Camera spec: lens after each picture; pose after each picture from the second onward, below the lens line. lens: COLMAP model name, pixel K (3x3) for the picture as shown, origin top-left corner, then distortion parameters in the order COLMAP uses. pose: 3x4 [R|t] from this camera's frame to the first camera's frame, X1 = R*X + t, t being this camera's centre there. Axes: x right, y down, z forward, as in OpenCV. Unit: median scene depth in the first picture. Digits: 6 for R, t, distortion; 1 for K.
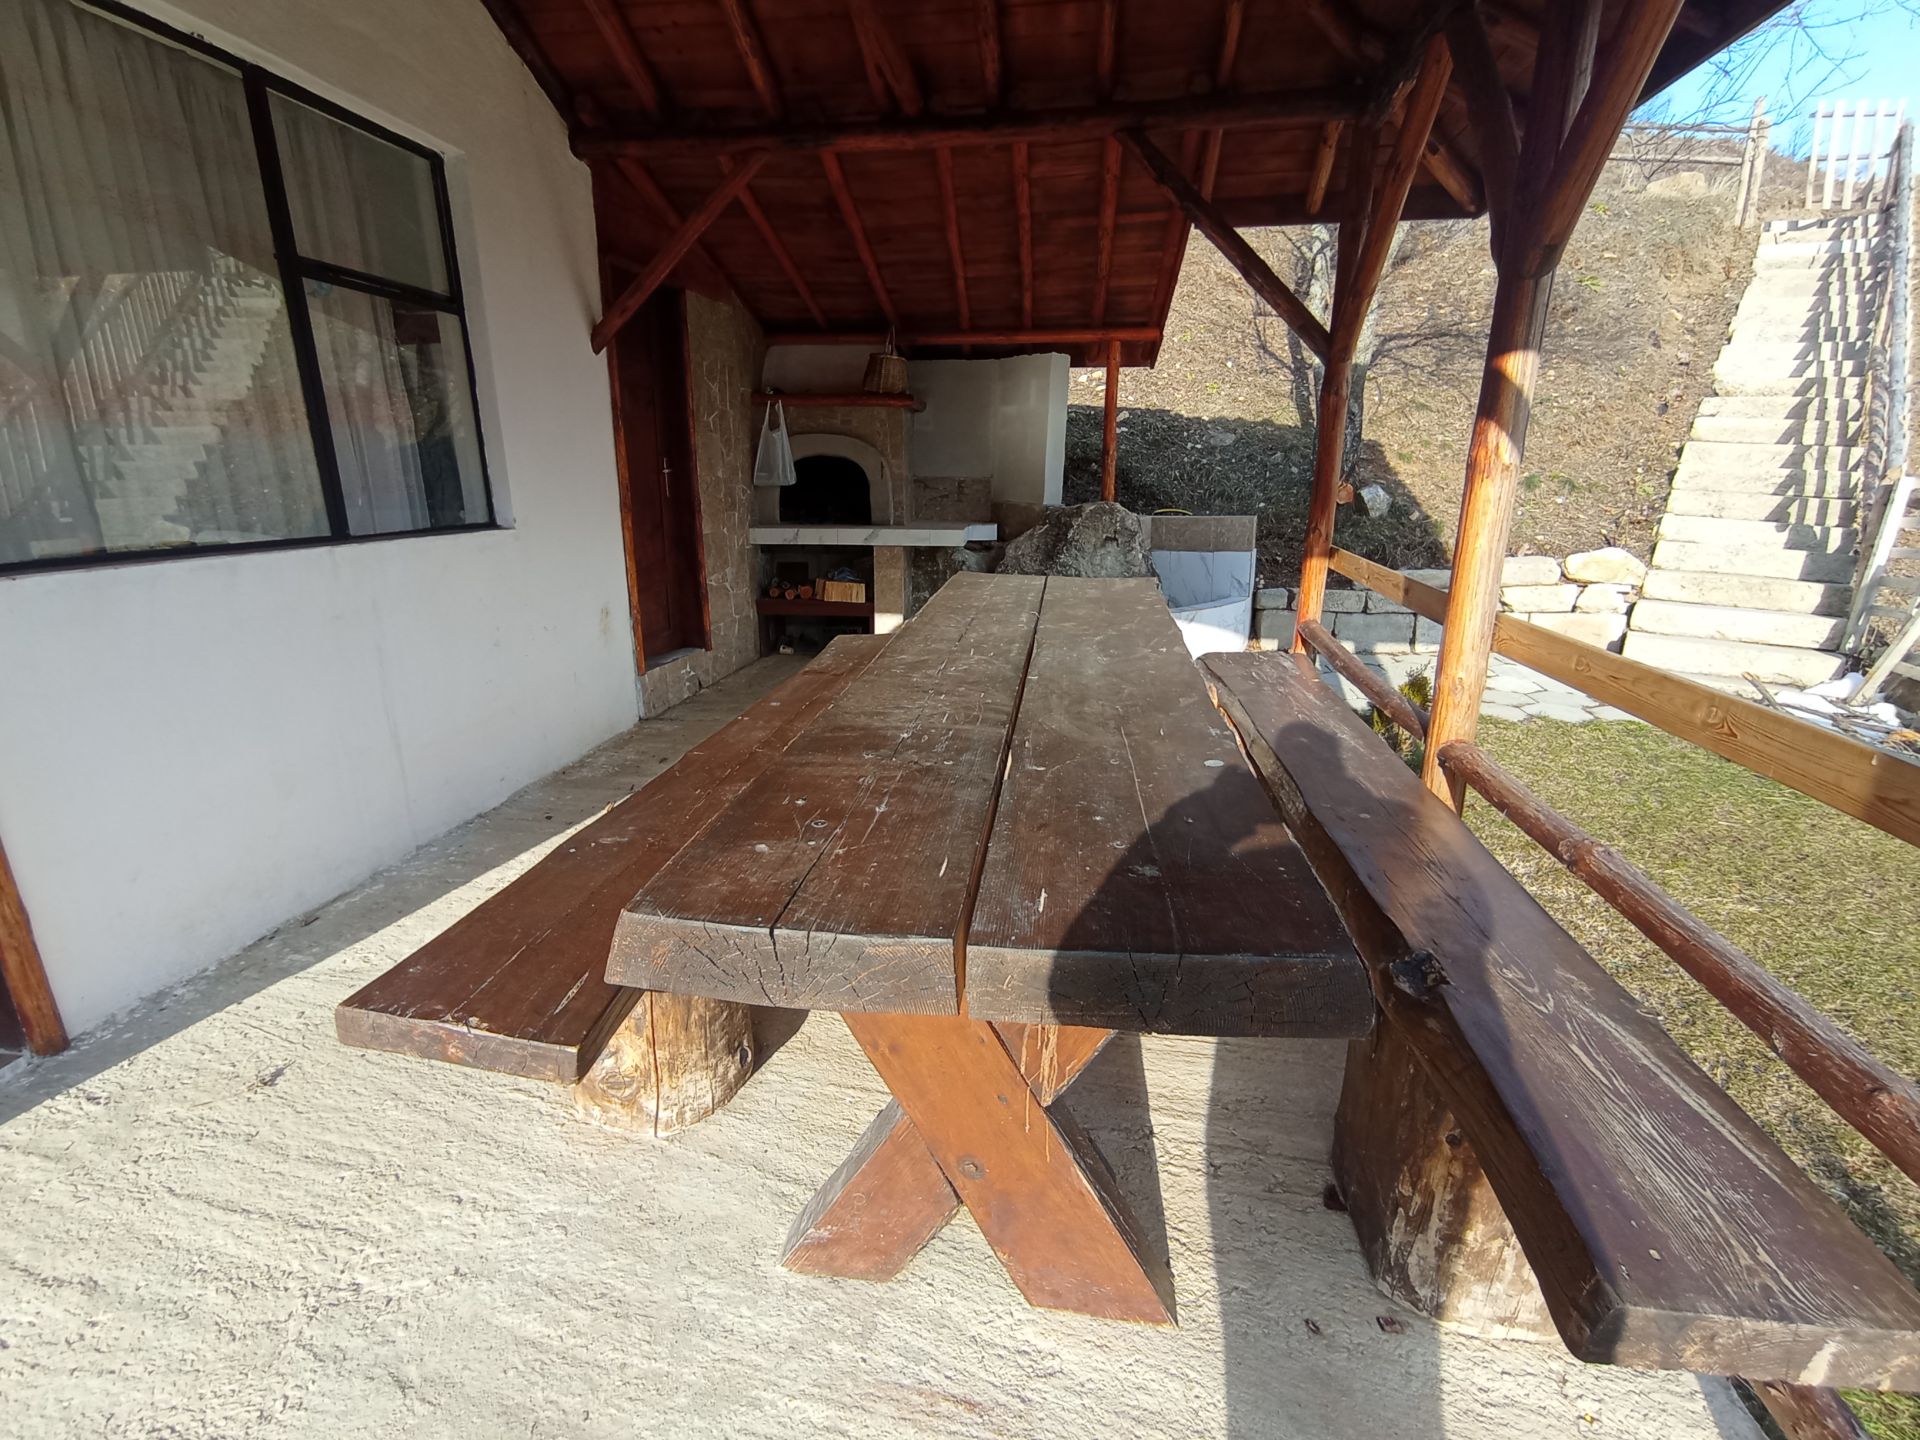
lens RADIAL K [[858.7, 0, 947.1], [0, 858.7, 713.9], [0, 0, 1]] dist [-0.046062, 0.034045]
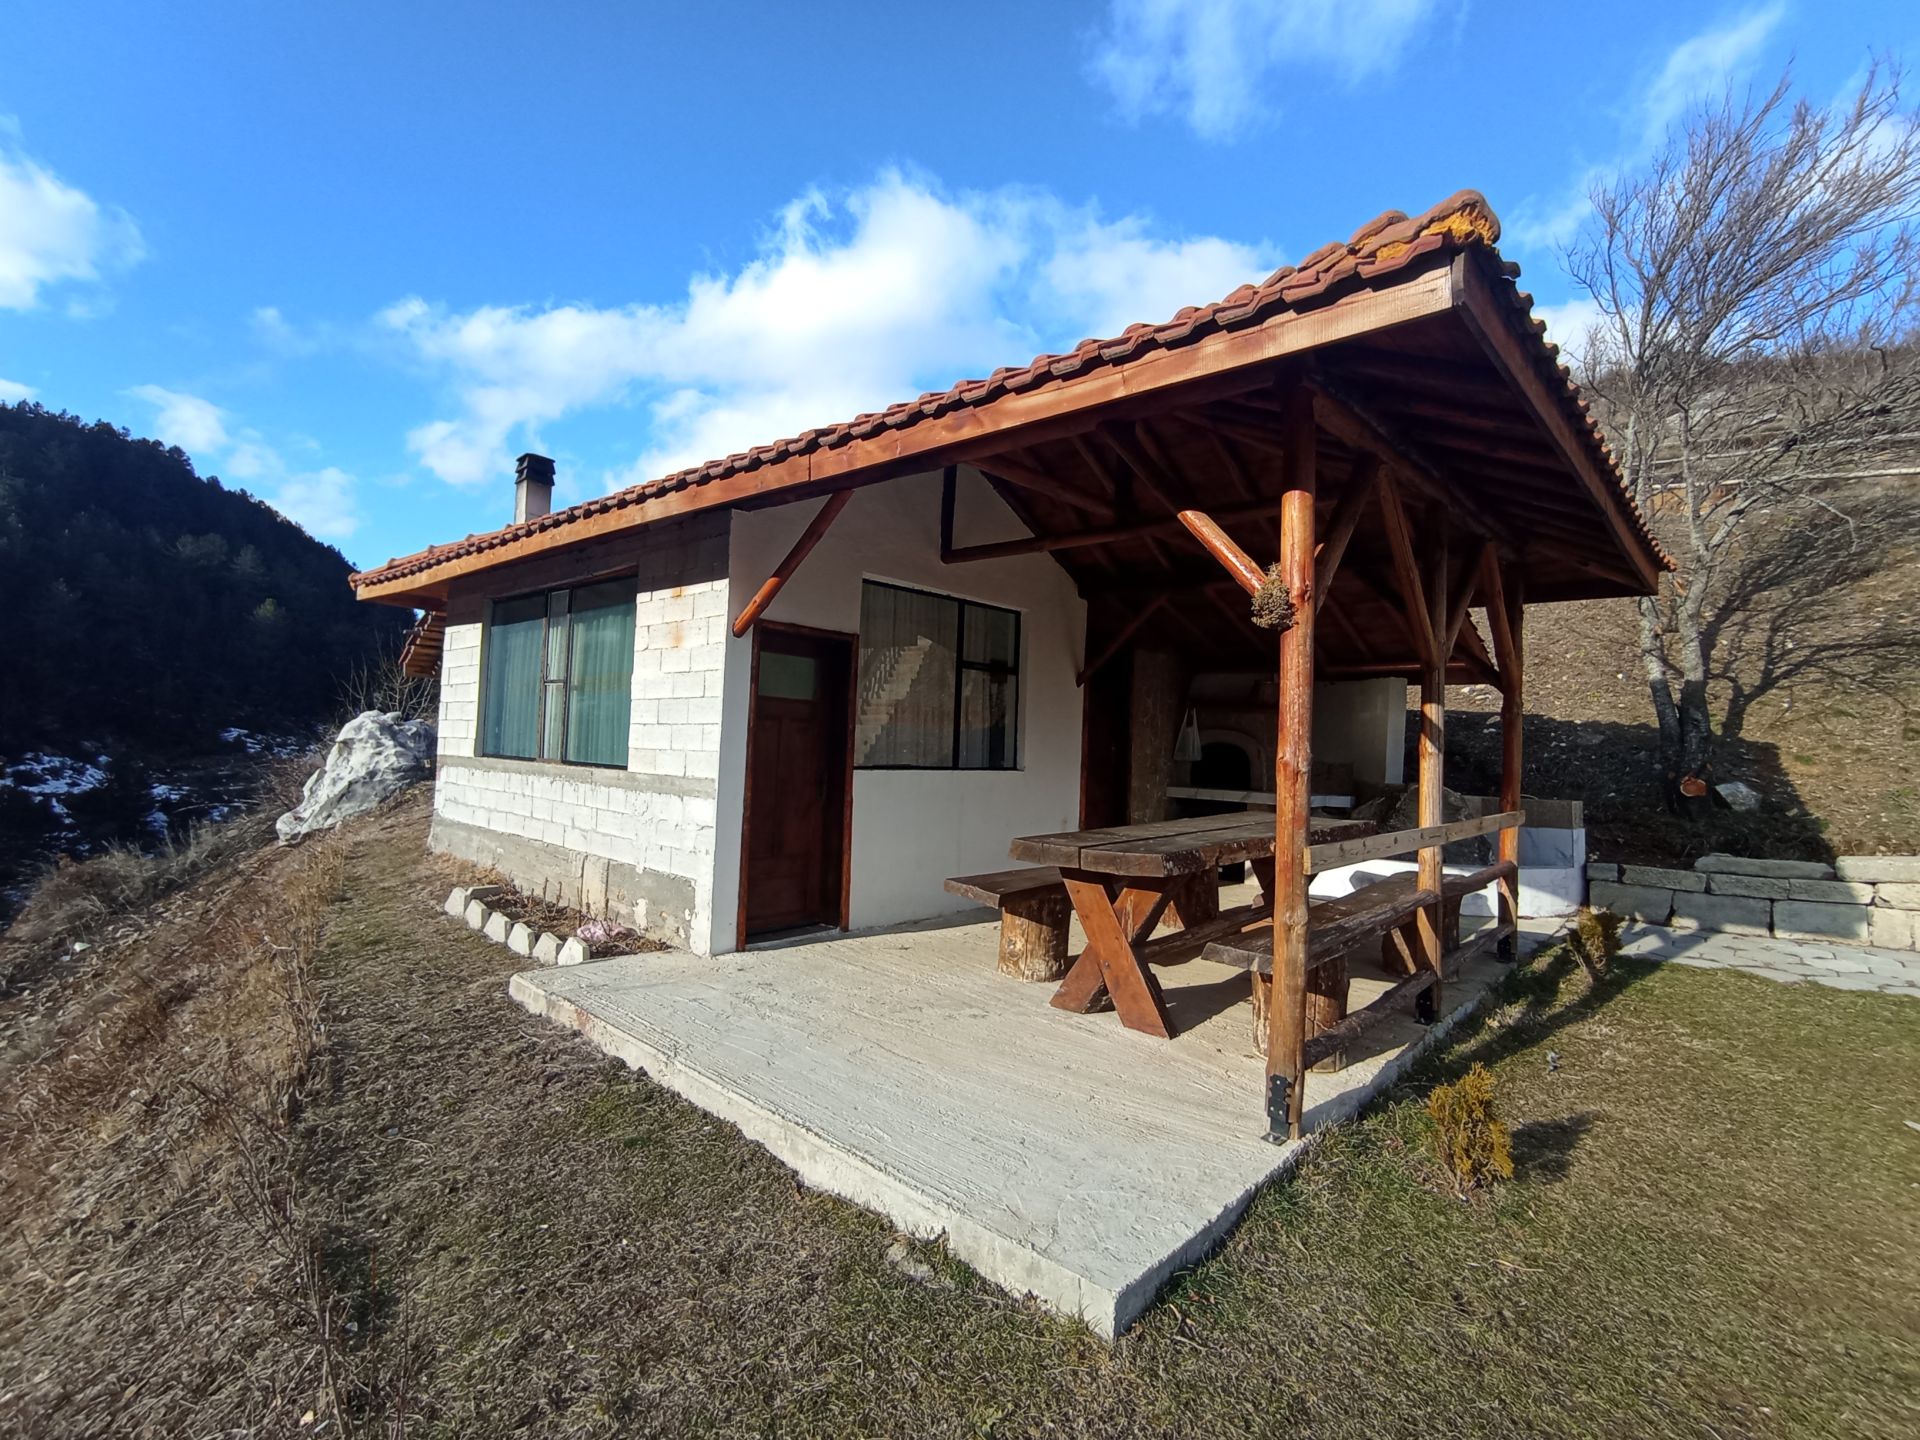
lens RADIAL K [[858.7, 0, 947.1], [0, 858.7, 713.9], [0, 0, 1]] dist [-0.046062, 0.034045]
pose [[0.833379, 0.010684, -0.552598, 0.280056], [-0.188039, 0.945651, -0.265301, 0.138612], [0.519731, 0.325007, 0.790095, -0.454733]]
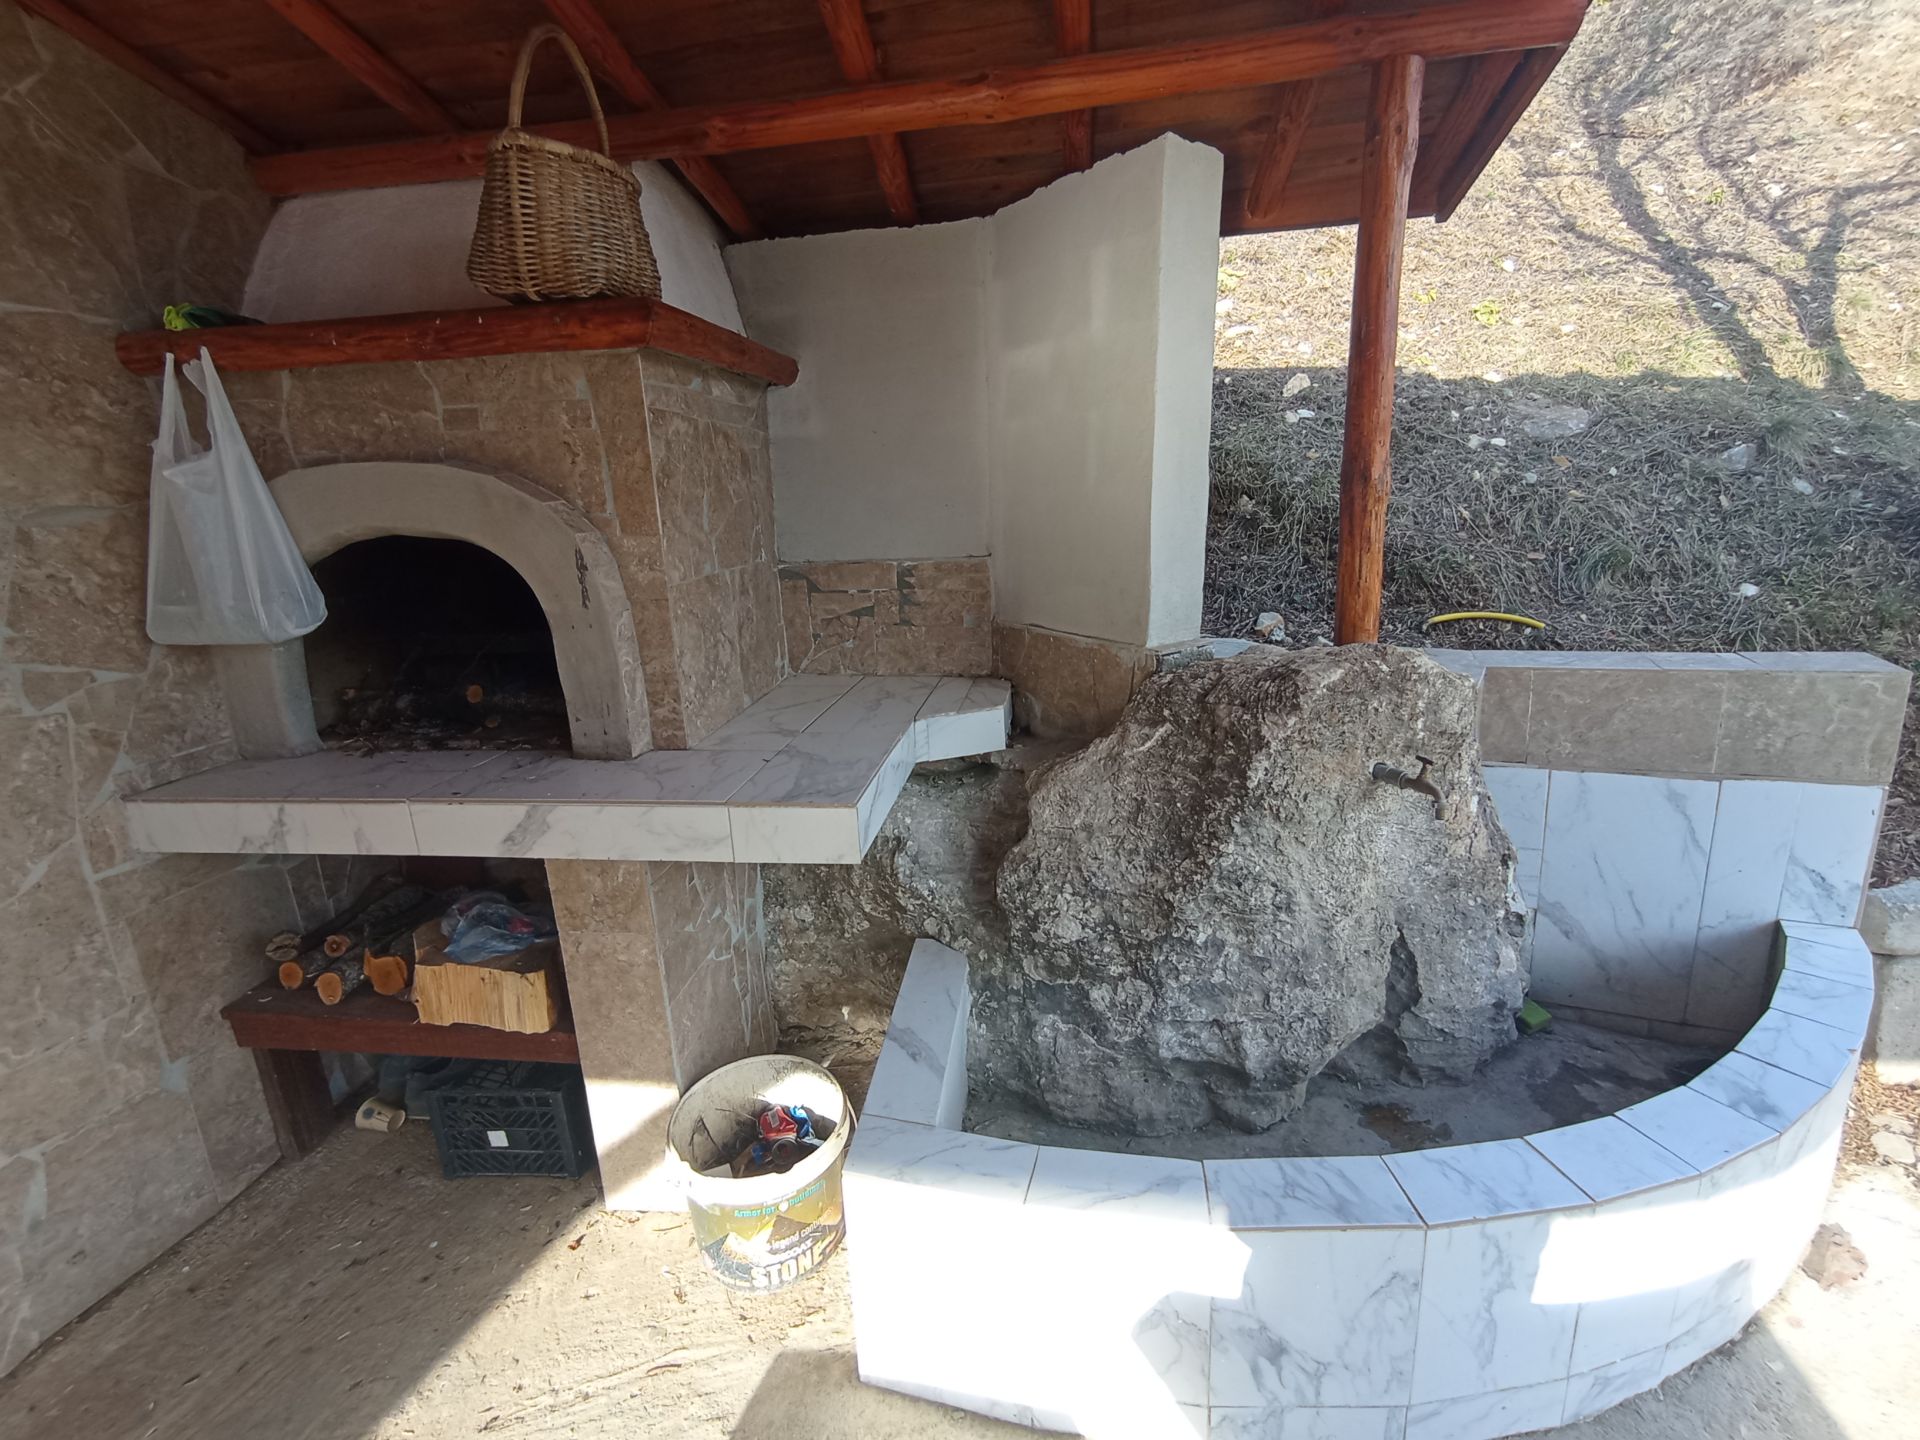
lens RADIAL K [[858.7, 0, 947.1], [0, 858.7, 713.9], [0, 0, 1]] dist [-0.046062, 0.034045]
pose [[0.997324, -0.033675, -0.064890, 0.059768], [0.032354, 0.999249, -0.021301, -0.219612], [0.065558, 0.019145, 0.997665, 0.694182]]
